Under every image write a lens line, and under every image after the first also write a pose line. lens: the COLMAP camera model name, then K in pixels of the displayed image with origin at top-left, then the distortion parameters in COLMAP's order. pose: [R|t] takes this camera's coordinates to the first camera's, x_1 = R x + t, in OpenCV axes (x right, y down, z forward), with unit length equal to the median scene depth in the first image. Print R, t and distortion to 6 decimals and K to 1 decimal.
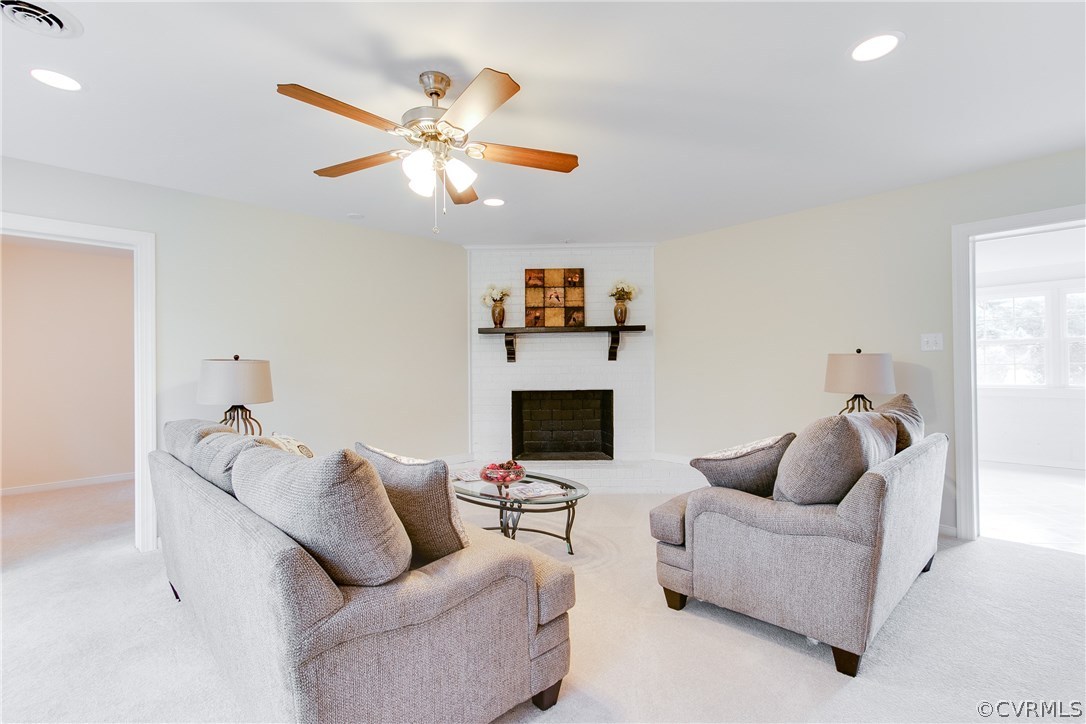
lens RADIAL K [[507.3, 0, 545.5], [0, 507.3, 365.4], [0, 0, 1]] dist [-0.000536, 0.000084]
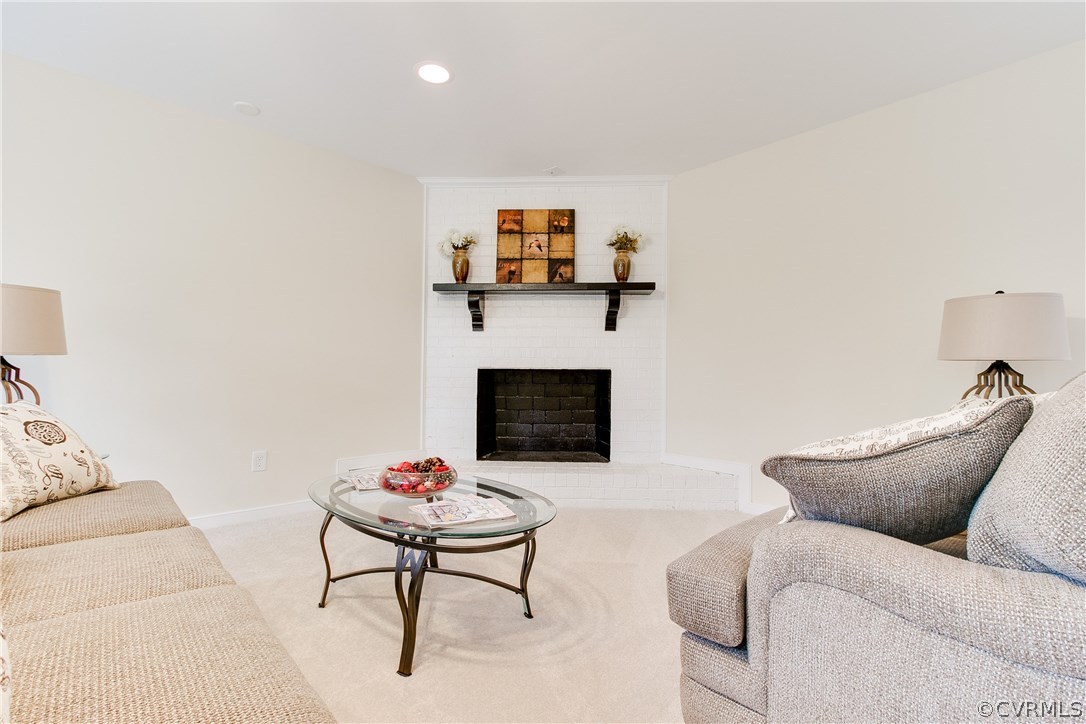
lens RADIAL K [[498.3, 0, 543.0], [0, 498.3, 362.0], [0, 0, 1]] dist [0.001040, 0.000359]
pose [[0.999684, 0.017199, -0.018329, 0.046541], [-0.017493, 0.999719, -0.015977, 0.051797], [0.018049, 0.016293, 0.999704, 0.260413]]
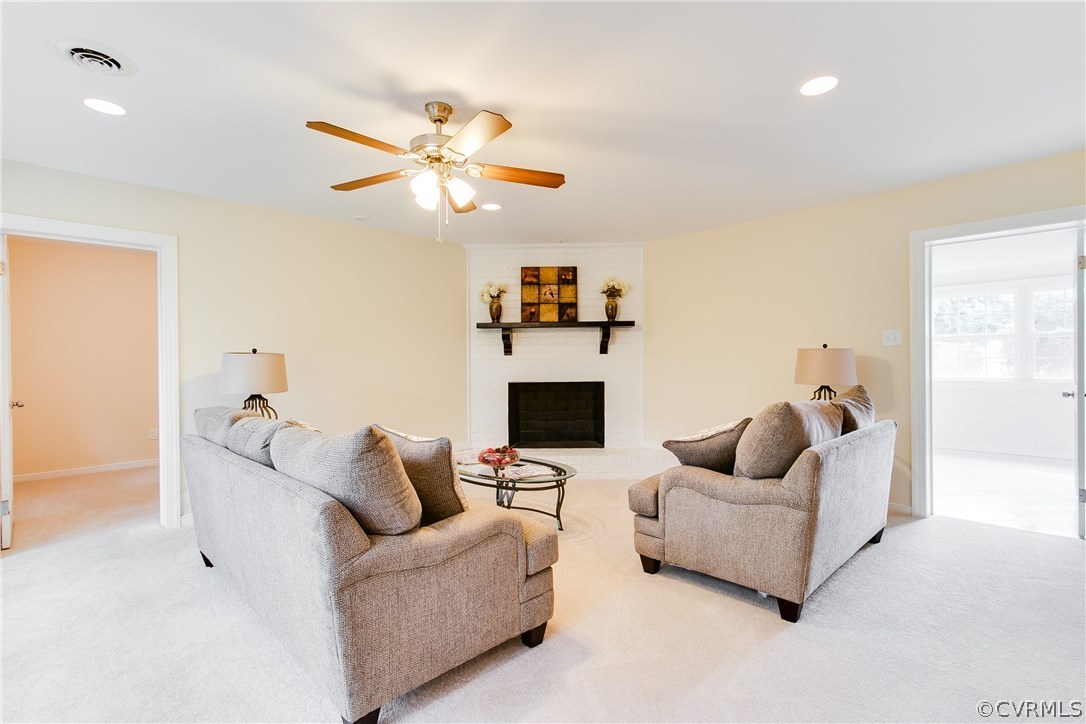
lens RADIAL K [[512.8, 0, 549.5], [0, 512.8, 363.9], [0, 0, 1]] dist [-0.001311, -0.000084]
pose [[0.999953, 0.001711, 0.009563, 0.009121], [-0.001816, 0.999938, 0.010974, -0.000535], [-0.009544, -0.010991, 0.999894, -0.068993]]
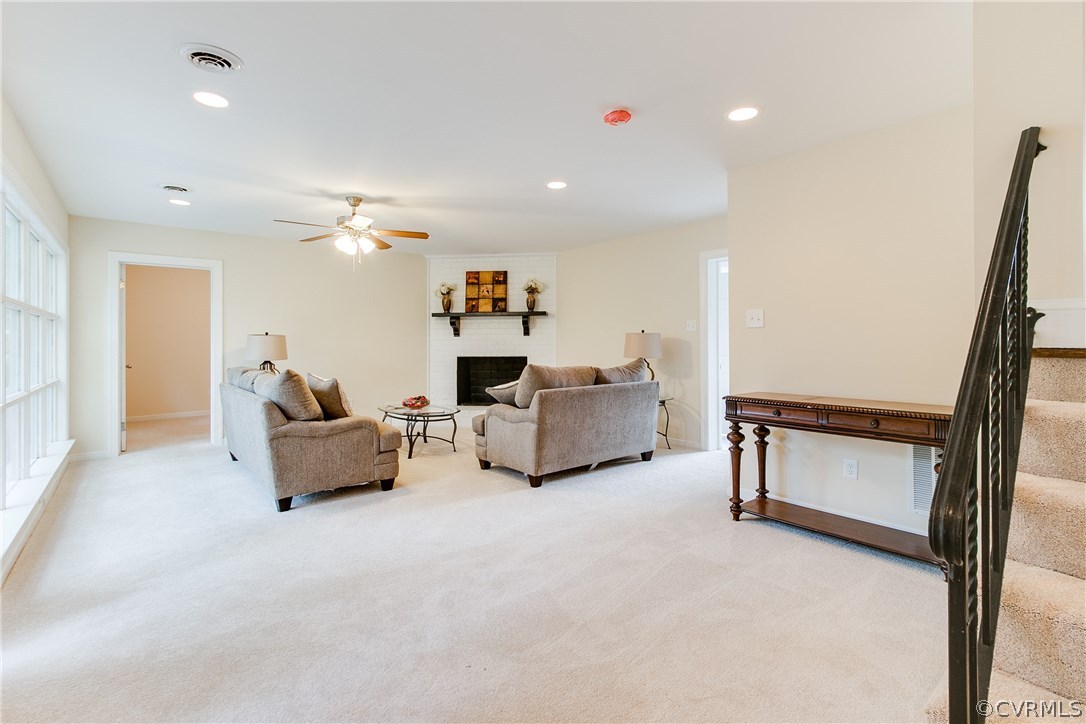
lens RADIAL K [[507.8, 0, 546.1], [0, 507.8, 339.8], [0, 0, 1]] dist [-0.000428, -0.000083]
pose [[0.996565, 0.006665, -0.082543, 0.310303], [-0.006456, 0.999975, 0.002802, -0.003406], [0.082560, -0.002260, 0.996584, -0.415482]]
